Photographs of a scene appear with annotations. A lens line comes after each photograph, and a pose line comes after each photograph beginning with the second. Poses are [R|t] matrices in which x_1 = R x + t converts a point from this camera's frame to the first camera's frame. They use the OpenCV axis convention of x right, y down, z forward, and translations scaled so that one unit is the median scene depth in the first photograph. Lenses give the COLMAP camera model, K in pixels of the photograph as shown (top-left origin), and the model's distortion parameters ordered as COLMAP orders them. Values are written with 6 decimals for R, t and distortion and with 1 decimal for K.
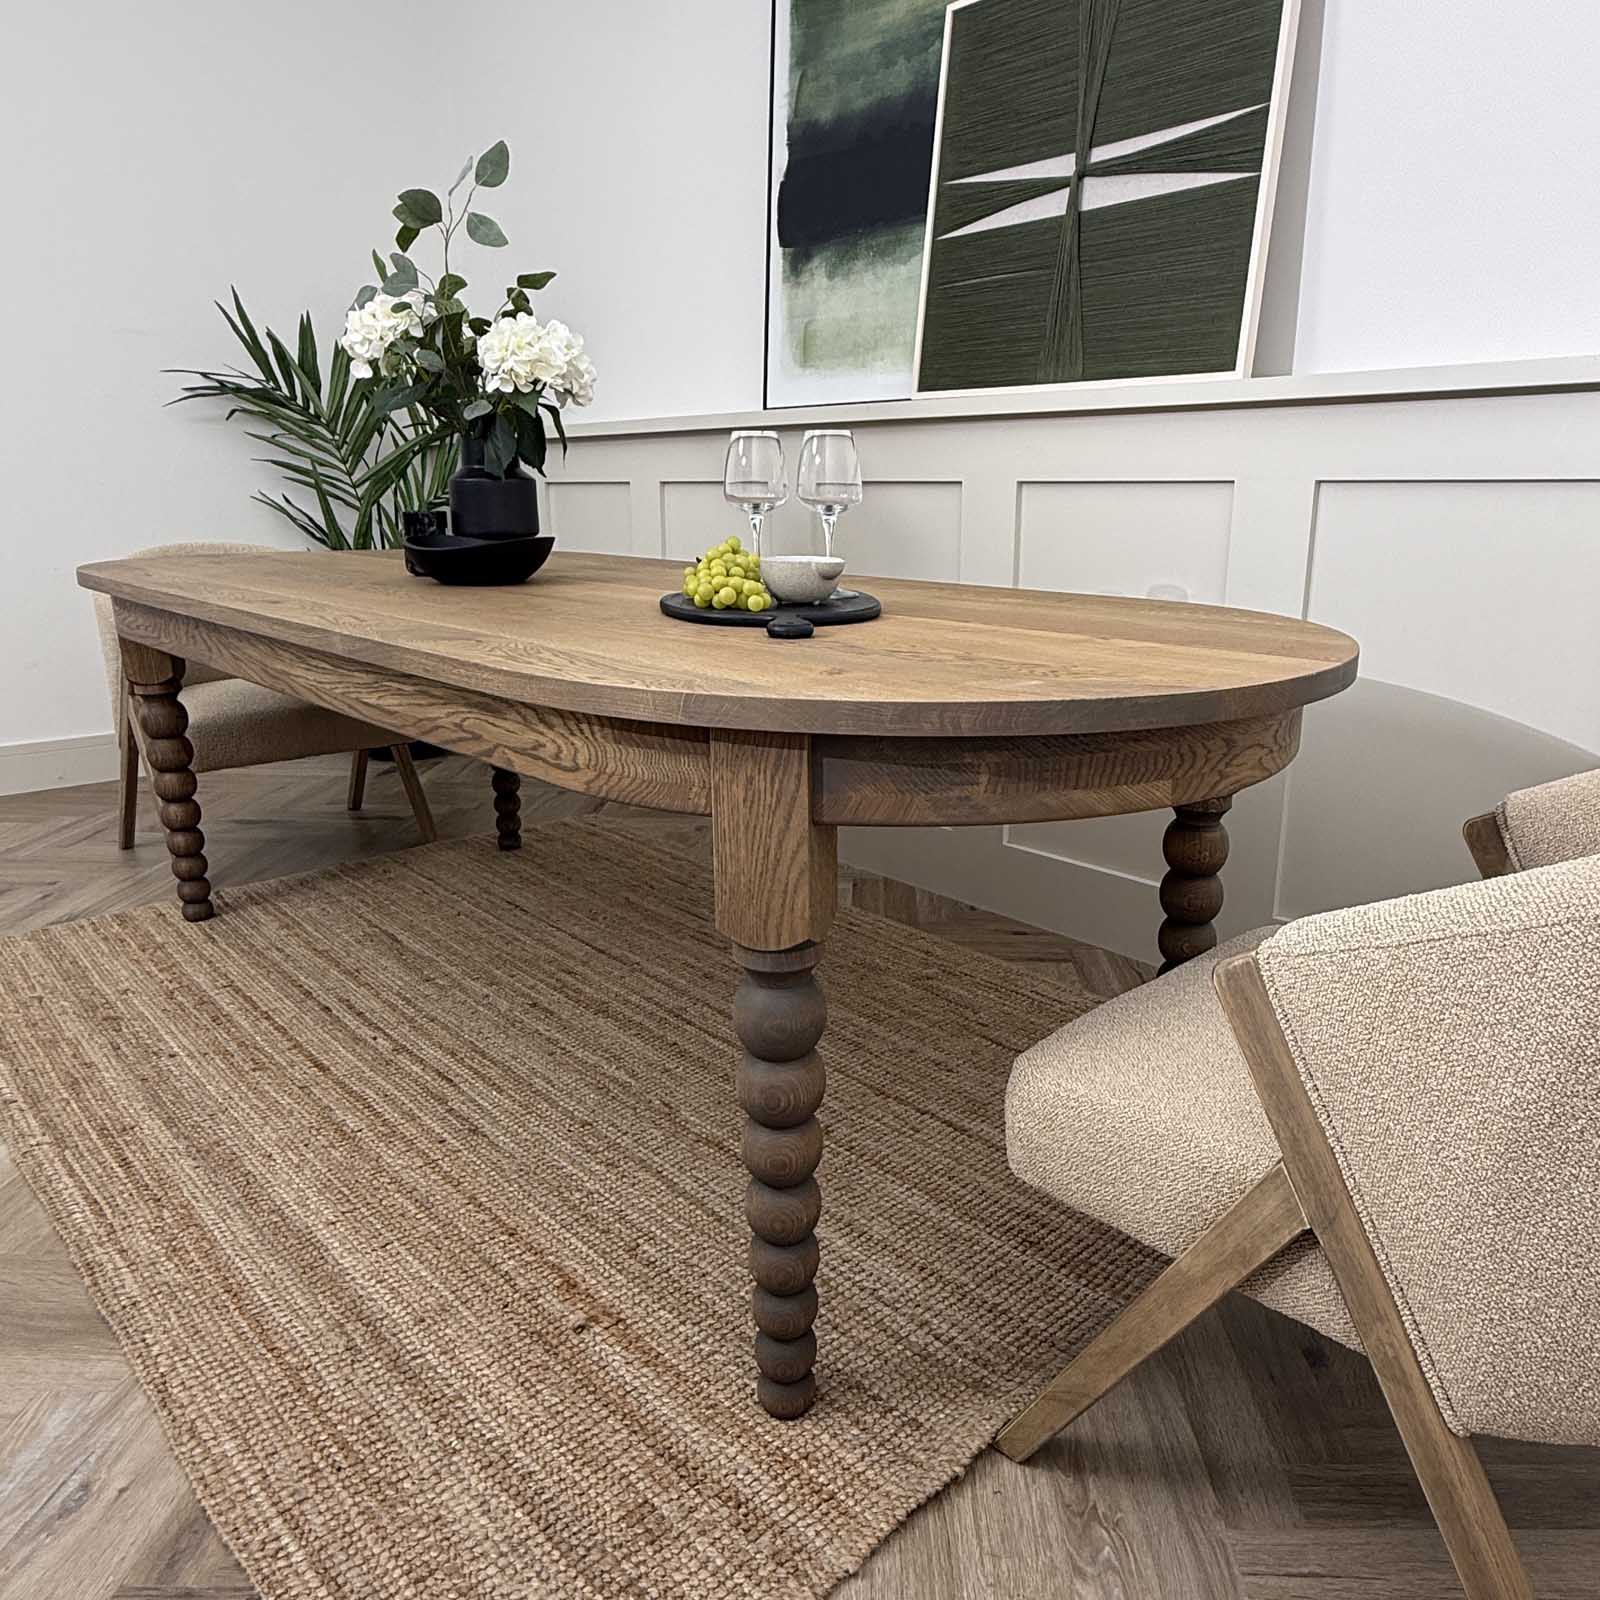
lens RADIAL K [[1196.1, 0, 856.8], [0, 1196.1, 788.4], [0, 0, 1]] dist [0.002461, 0.006454]
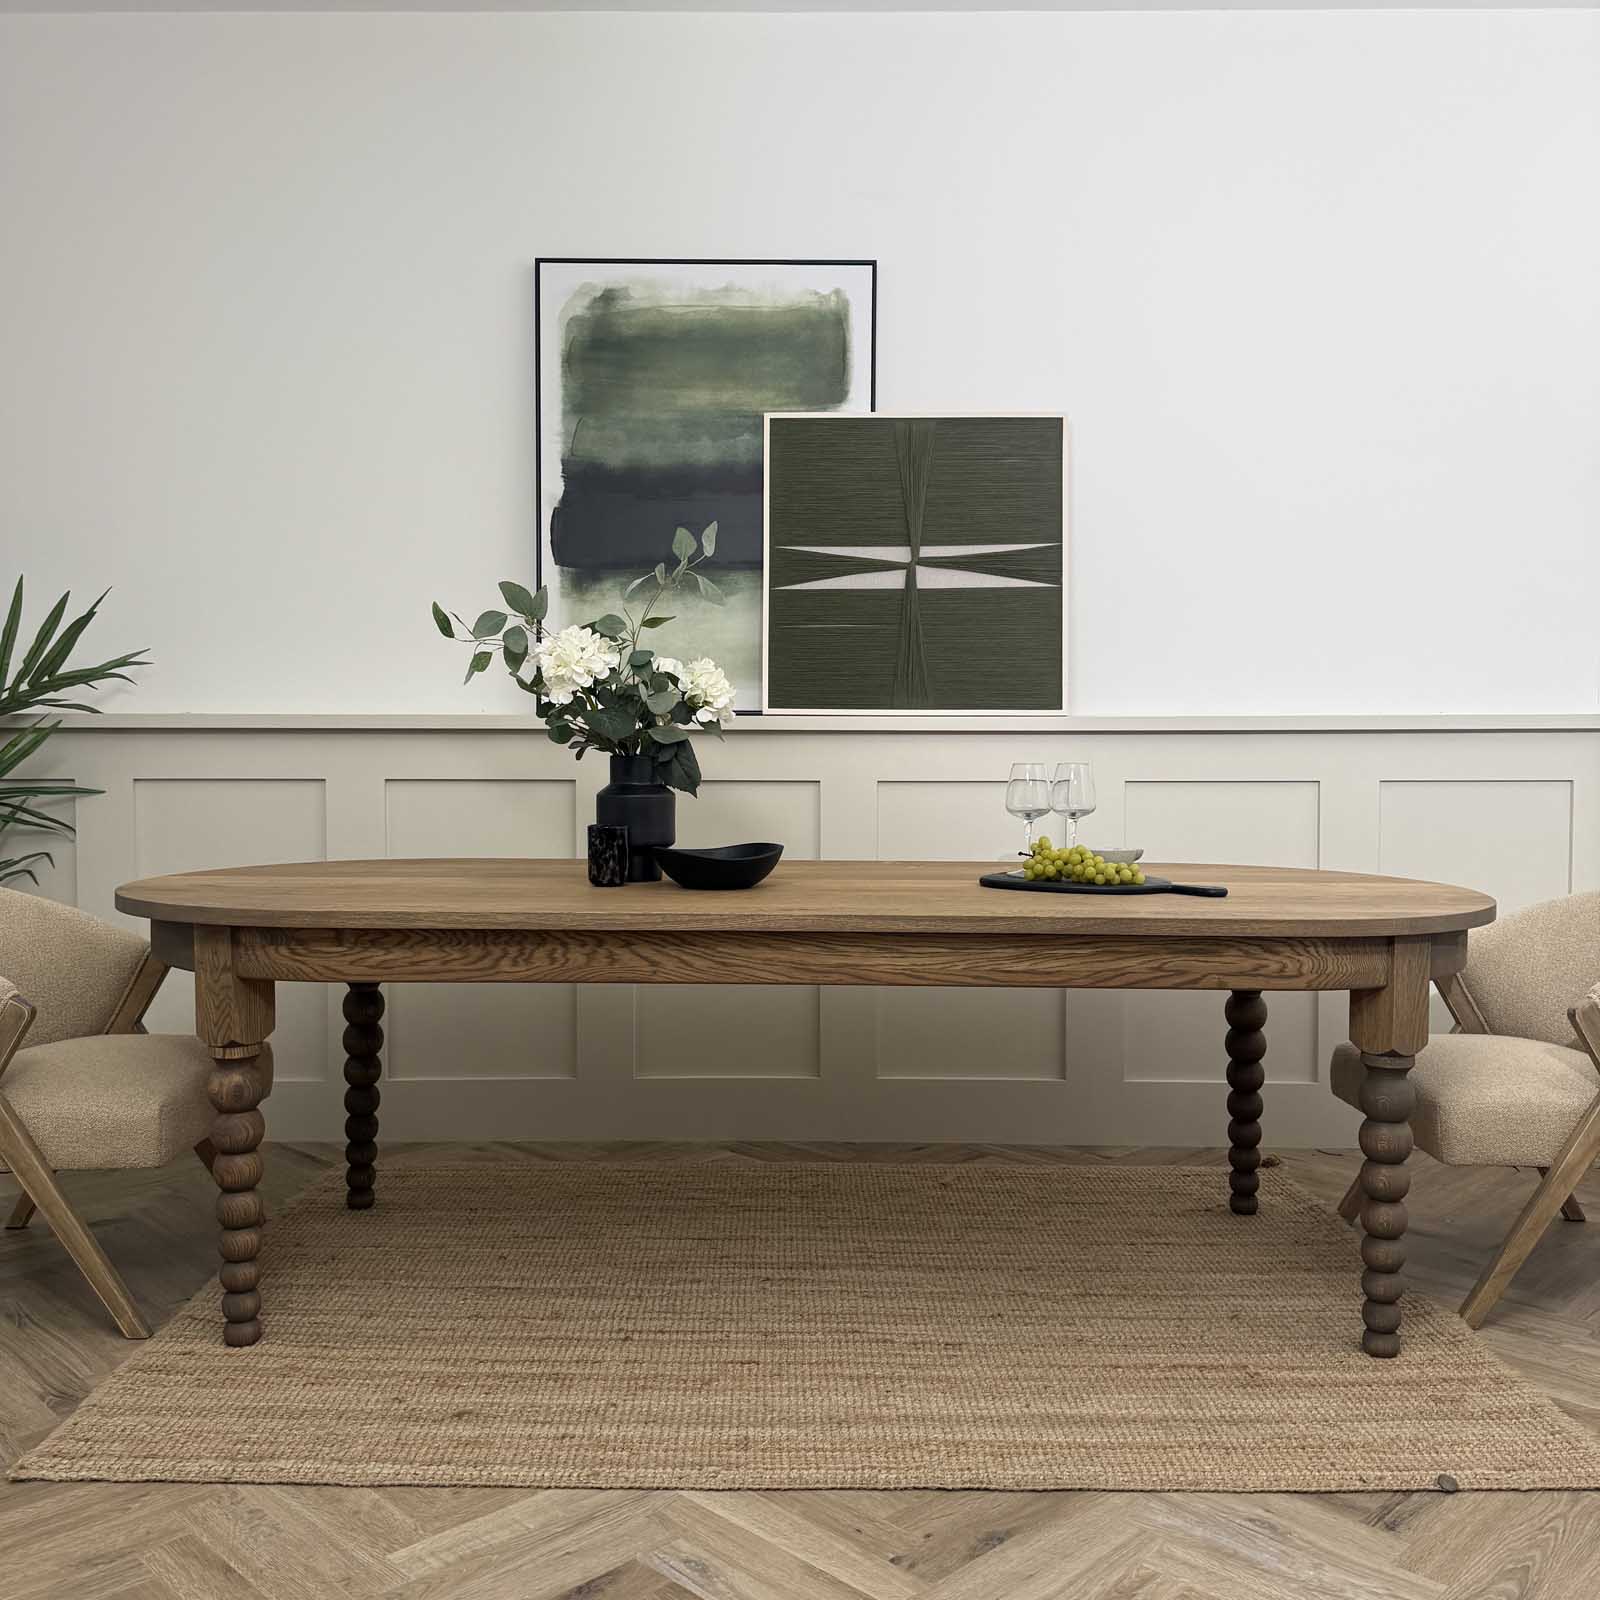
lens RADIAL K [[1481.7, 0, 800.1], [0, 1481.7, 805.5], [0, 0, 1]] dist [0.178045, -0.361869]
pose [[0.696347, -0.033682, 0.716915, -1.745426], [0.174725, 0.976801, -0.123820, -0.085942], [-0.696112, 0.211485, 0.686077, -0.023418]]
